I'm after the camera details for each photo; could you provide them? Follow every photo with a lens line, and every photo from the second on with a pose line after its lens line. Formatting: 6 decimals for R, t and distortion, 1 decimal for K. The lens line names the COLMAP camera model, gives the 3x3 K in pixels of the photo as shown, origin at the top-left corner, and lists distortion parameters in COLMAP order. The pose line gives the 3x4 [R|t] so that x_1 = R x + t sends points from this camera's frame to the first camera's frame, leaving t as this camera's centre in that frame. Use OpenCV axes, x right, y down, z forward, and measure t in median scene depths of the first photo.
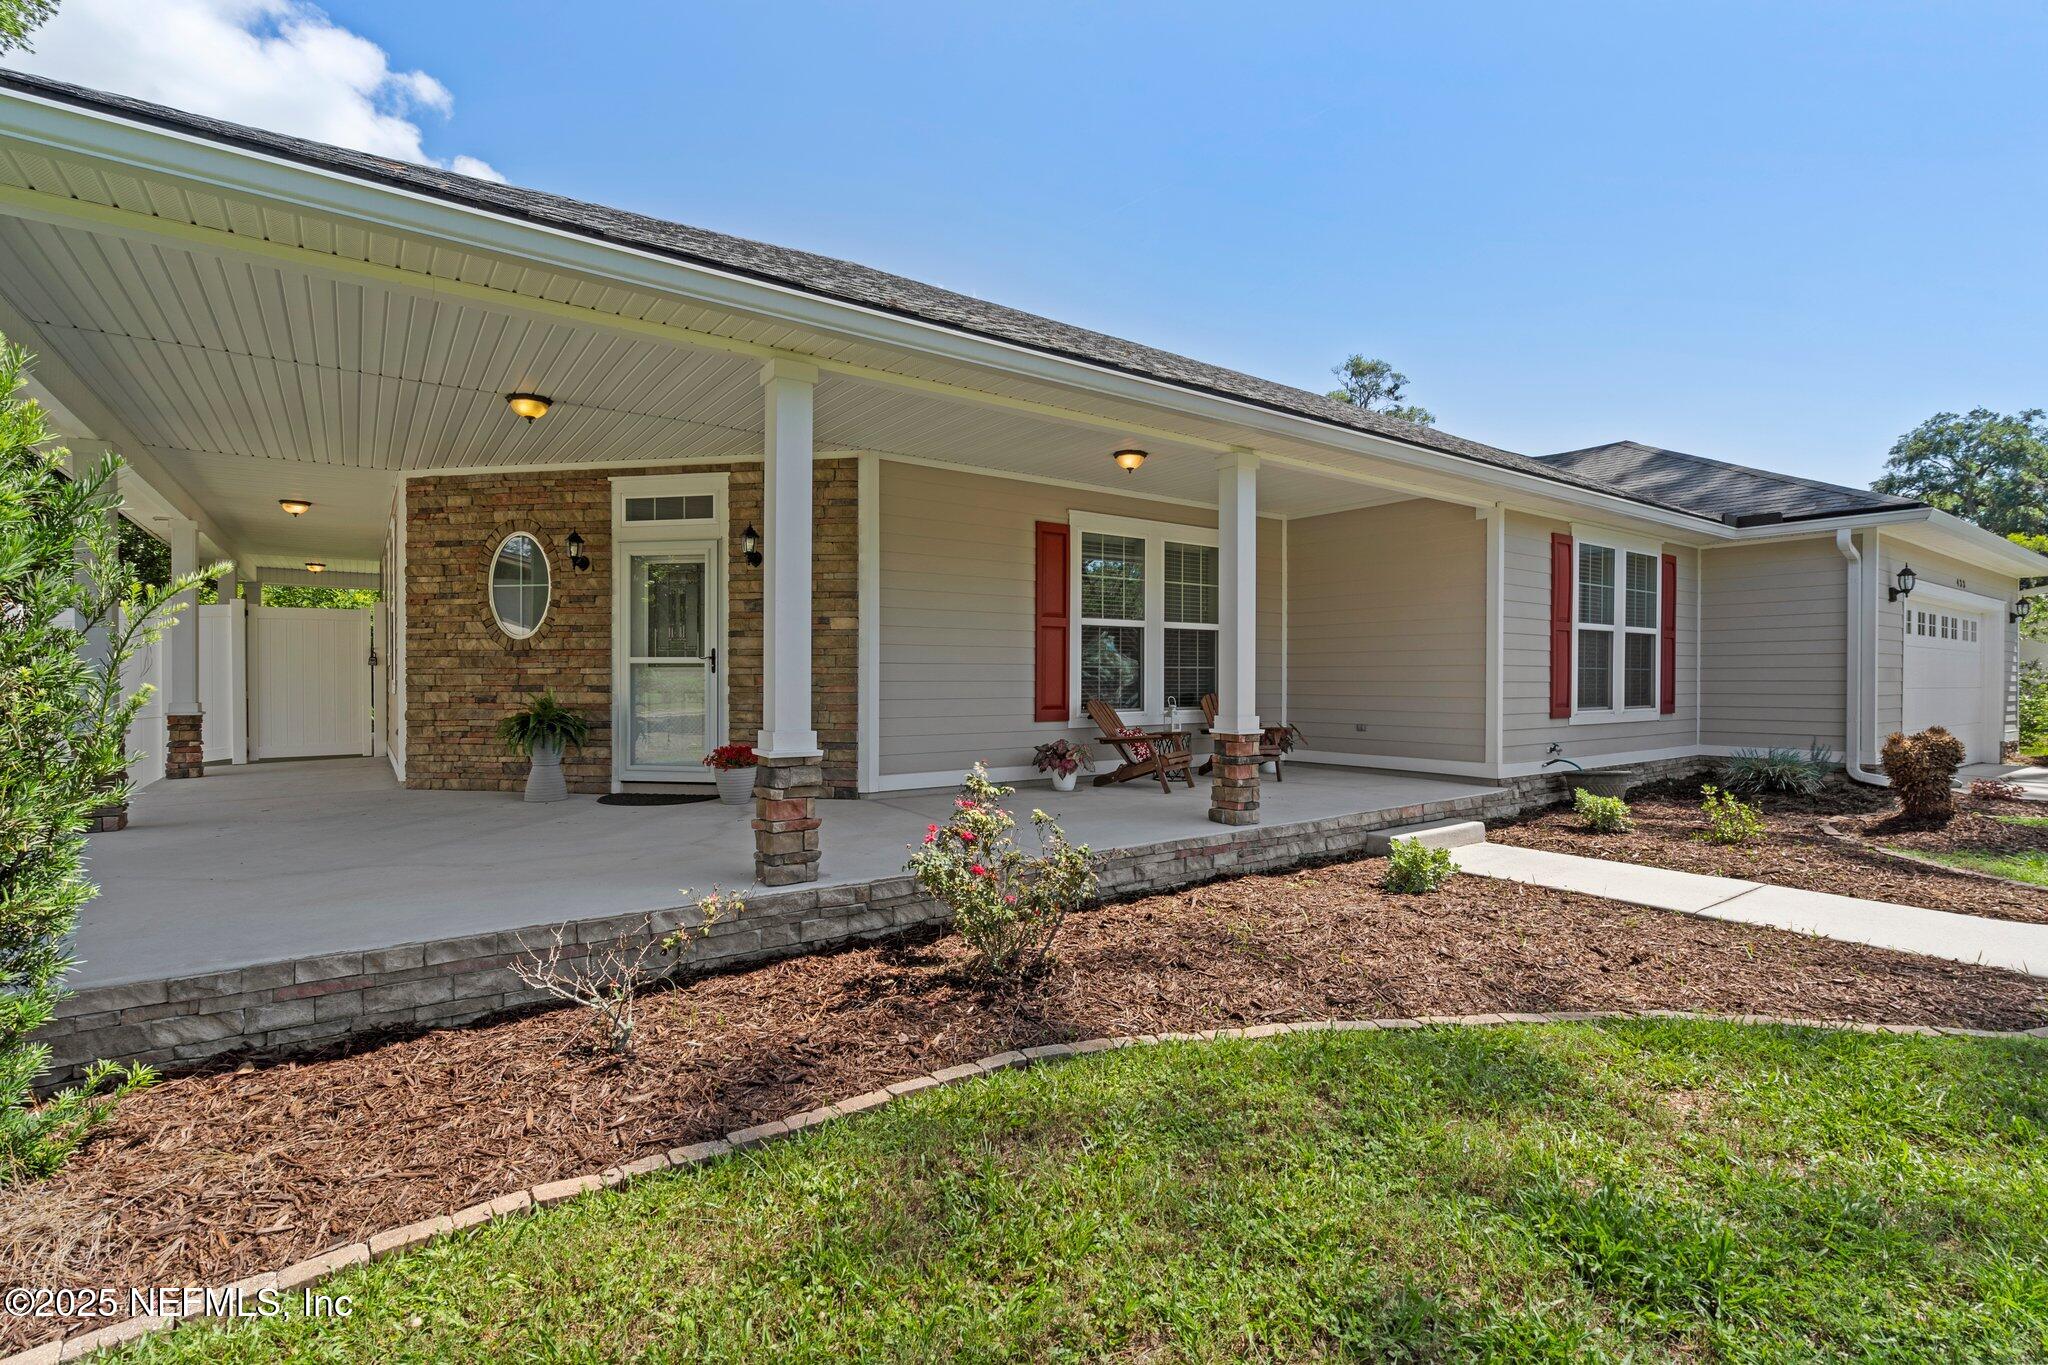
lens RADIAL K [[950.2, 0, 1028.3], [0, 950.2, 680.8], [0, 0, 1]] dist [-0.003325, 0.001640]
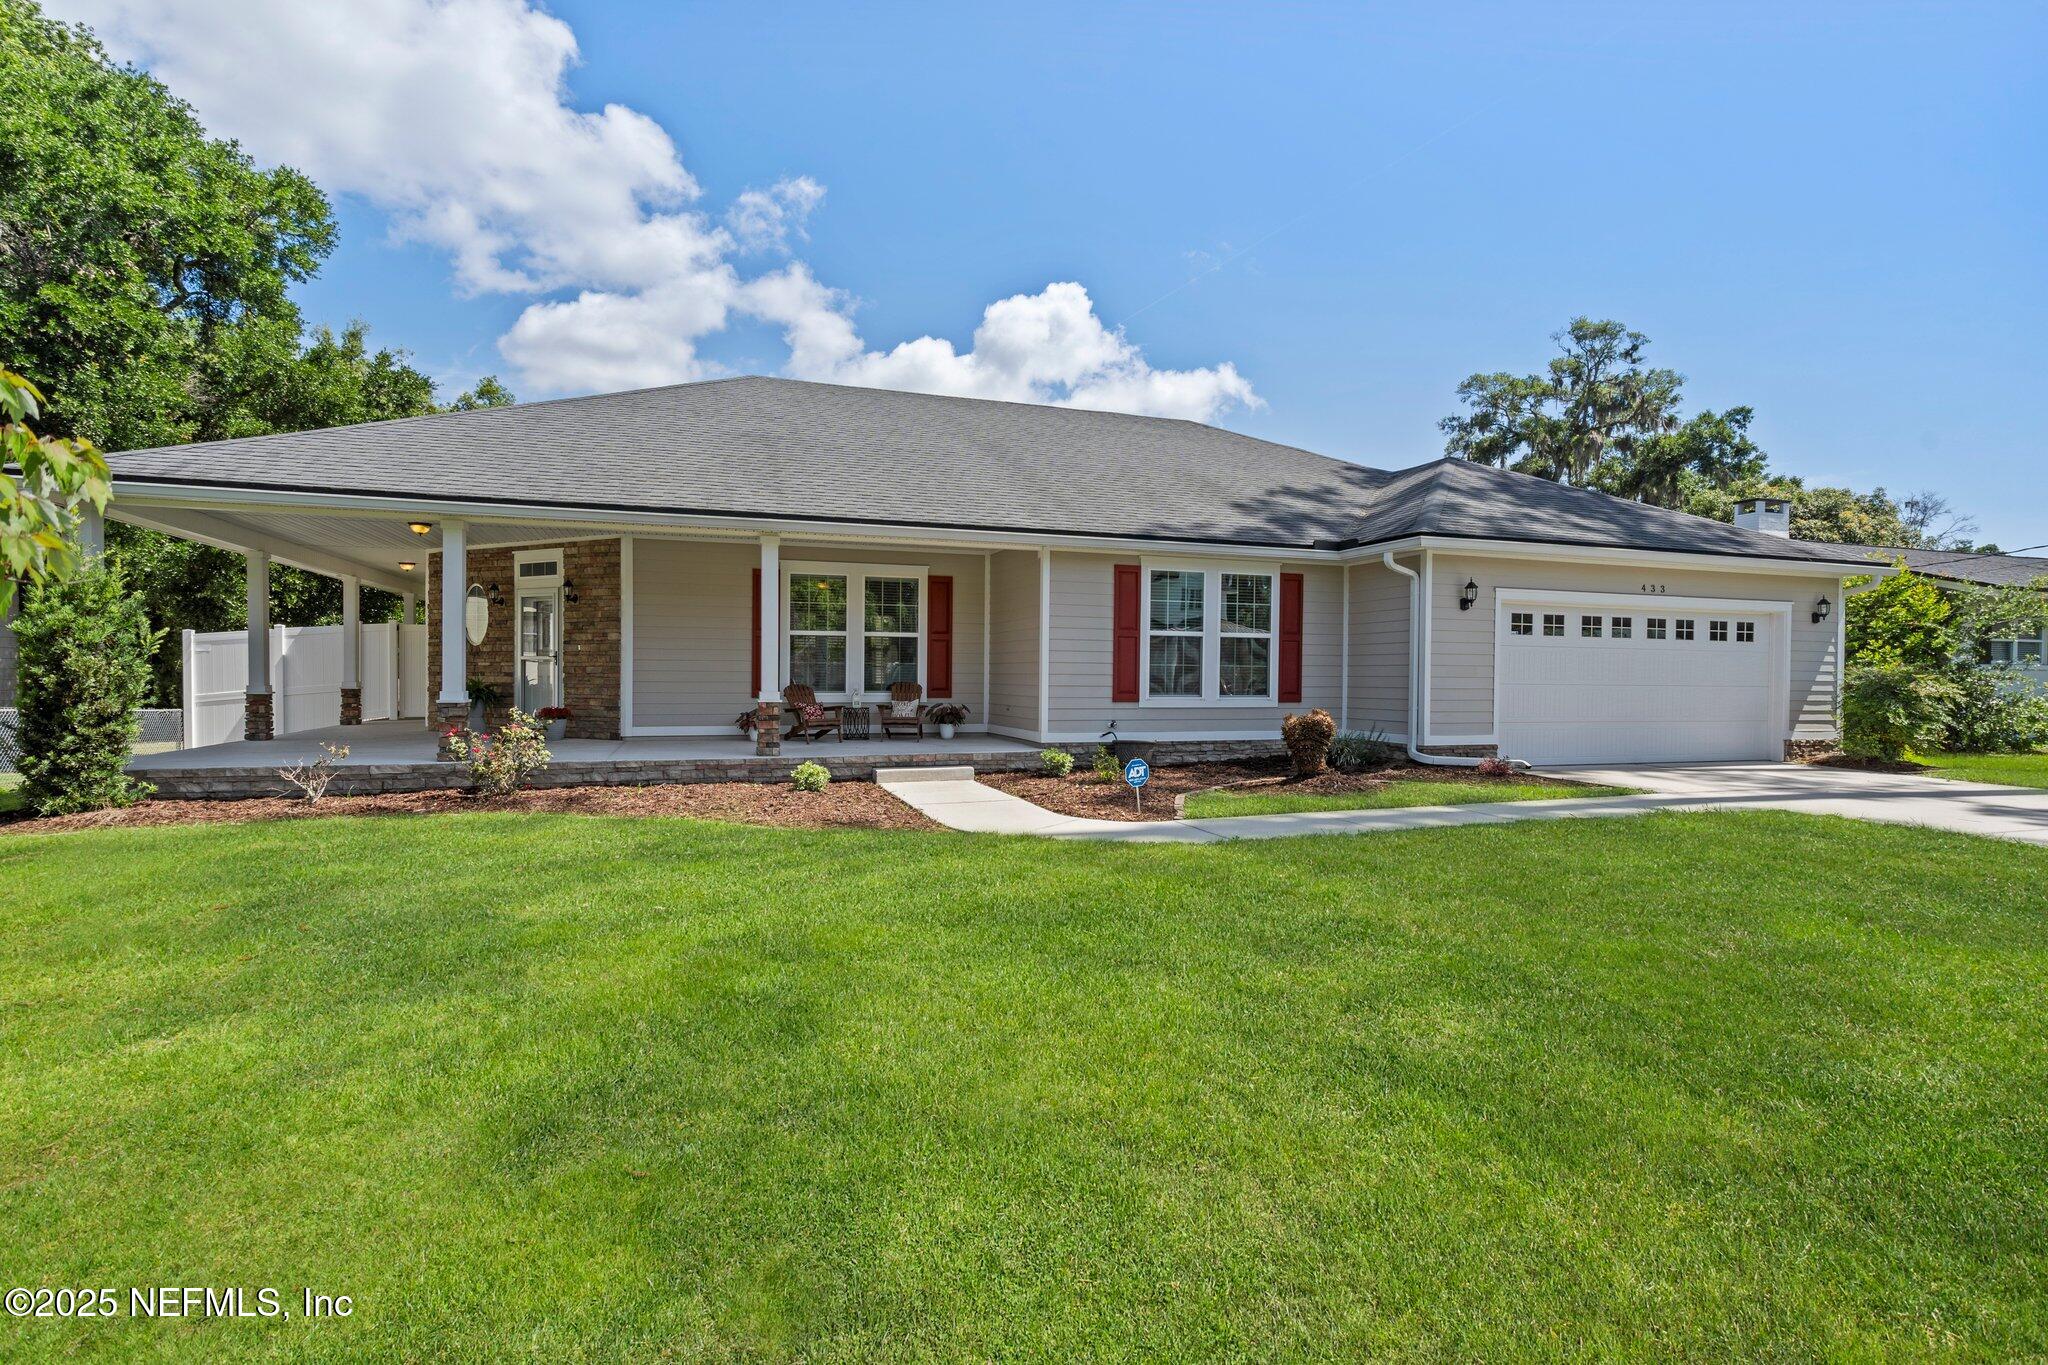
lens RADIAL K [[1000.8, 0, 1021.4], [0, 1000.8, 684.8], [0, 0, 1]] dist [-0.001324, -0.000944]
pose [[0.957192, 0.009672, -0.289291, 0.817829], [-0.007823, 0.999941, 0.007549, 0.005355], [0.289347, -0.004963, 0.957211, -0.397463]]
